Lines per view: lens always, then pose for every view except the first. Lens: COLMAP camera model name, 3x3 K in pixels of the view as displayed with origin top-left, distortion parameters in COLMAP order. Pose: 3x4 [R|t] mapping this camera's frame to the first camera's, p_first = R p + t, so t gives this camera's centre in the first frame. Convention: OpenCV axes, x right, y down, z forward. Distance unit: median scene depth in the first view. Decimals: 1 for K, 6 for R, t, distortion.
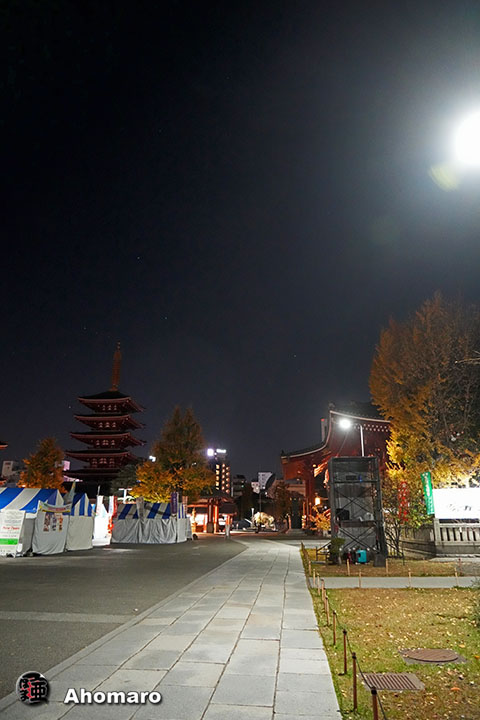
lens RADIAL K [[483.1, 0, 240.0], [0, 483.1, 360.0], [0, 0, 1]] dist [-0.054099, -0.000444]
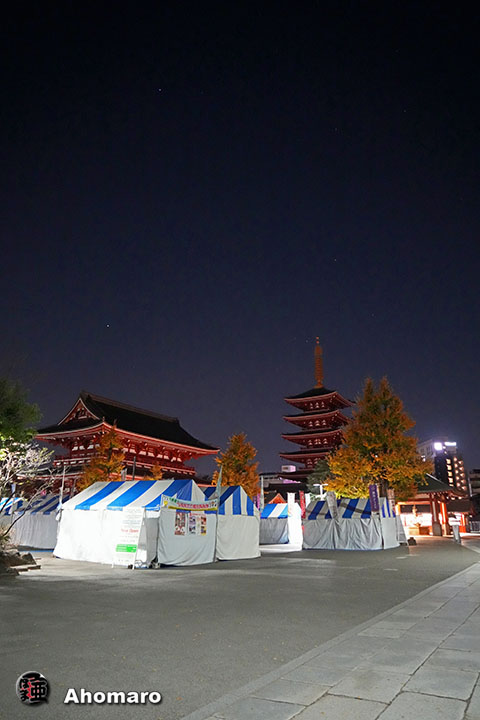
lens RADIAL K [[483.1, 0, 240.0], [0, 483.1, 360.0], [0, 0, 1]] dist [-0.054099, -0.000444]
pose [[0.896997, -0.139887, -0.419318, 0.021761], [0.137890, 0.989820, -0.035238, 0.066458], [0.419979, -0.026212, 0.907155, 0.189351]]
